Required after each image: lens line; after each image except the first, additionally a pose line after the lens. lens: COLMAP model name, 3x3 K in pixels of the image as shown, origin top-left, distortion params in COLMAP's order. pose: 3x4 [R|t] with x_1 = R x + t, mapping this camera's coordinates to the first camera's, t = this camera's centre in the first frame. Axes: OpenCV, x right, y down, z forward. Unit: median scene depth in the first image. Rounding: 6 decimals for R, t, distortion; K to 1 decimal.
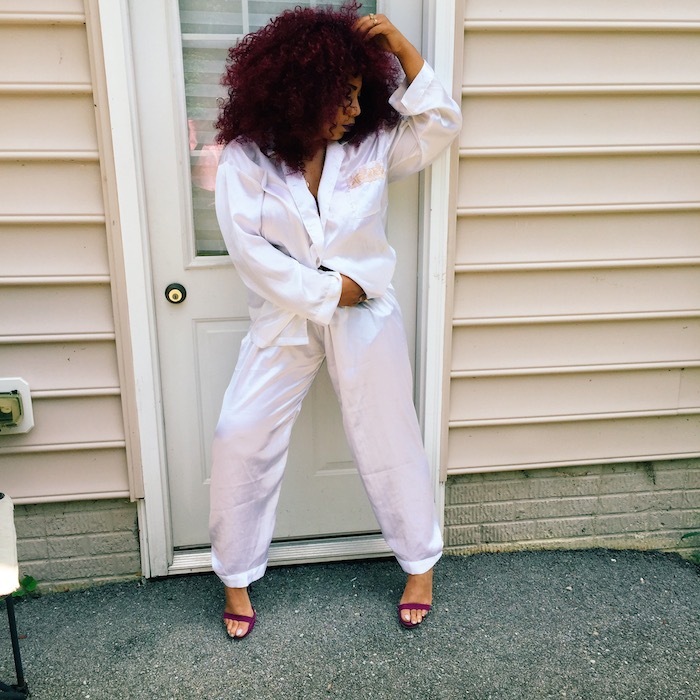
lens RADIAL K [[781.5, 0, 350.3], [0, 781.5, 348.7], [0, 0, 1]] dist [0.045510, 0.000000]
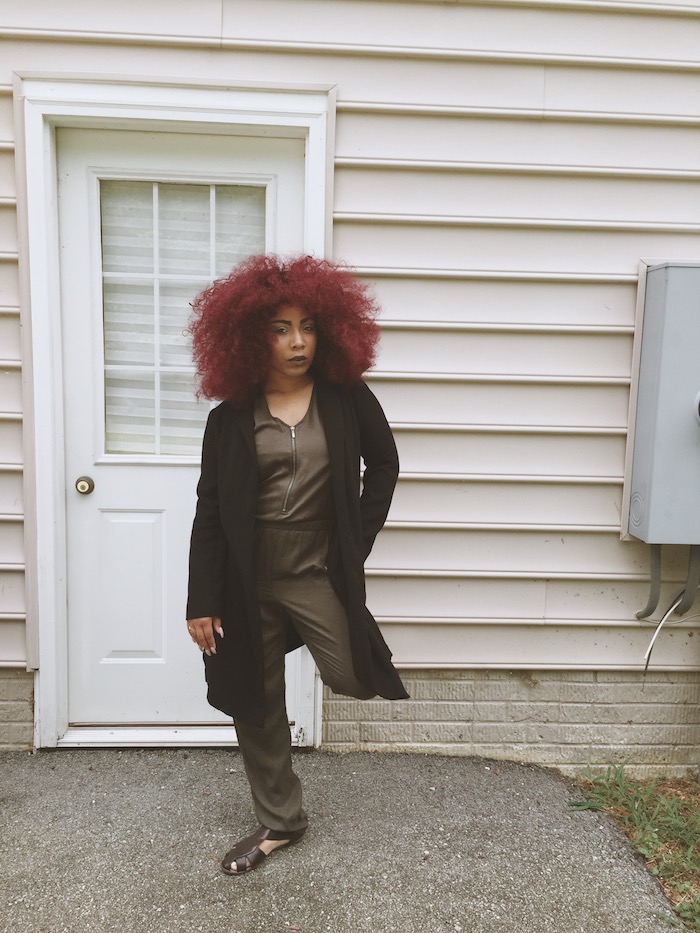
lens RADIAL K [[793.4, 0, 352.7], [0, 793.4, 466.2], [0, 0, 1]] dist [0.061032, -0.054946]
pose [[0.995023, 0.041029, -0.090804, 0.242334], [-0.056291, 0.983402, -0.172486, 0.072575], [0.082220, 0.176740, 0.980817, -0.107359]]
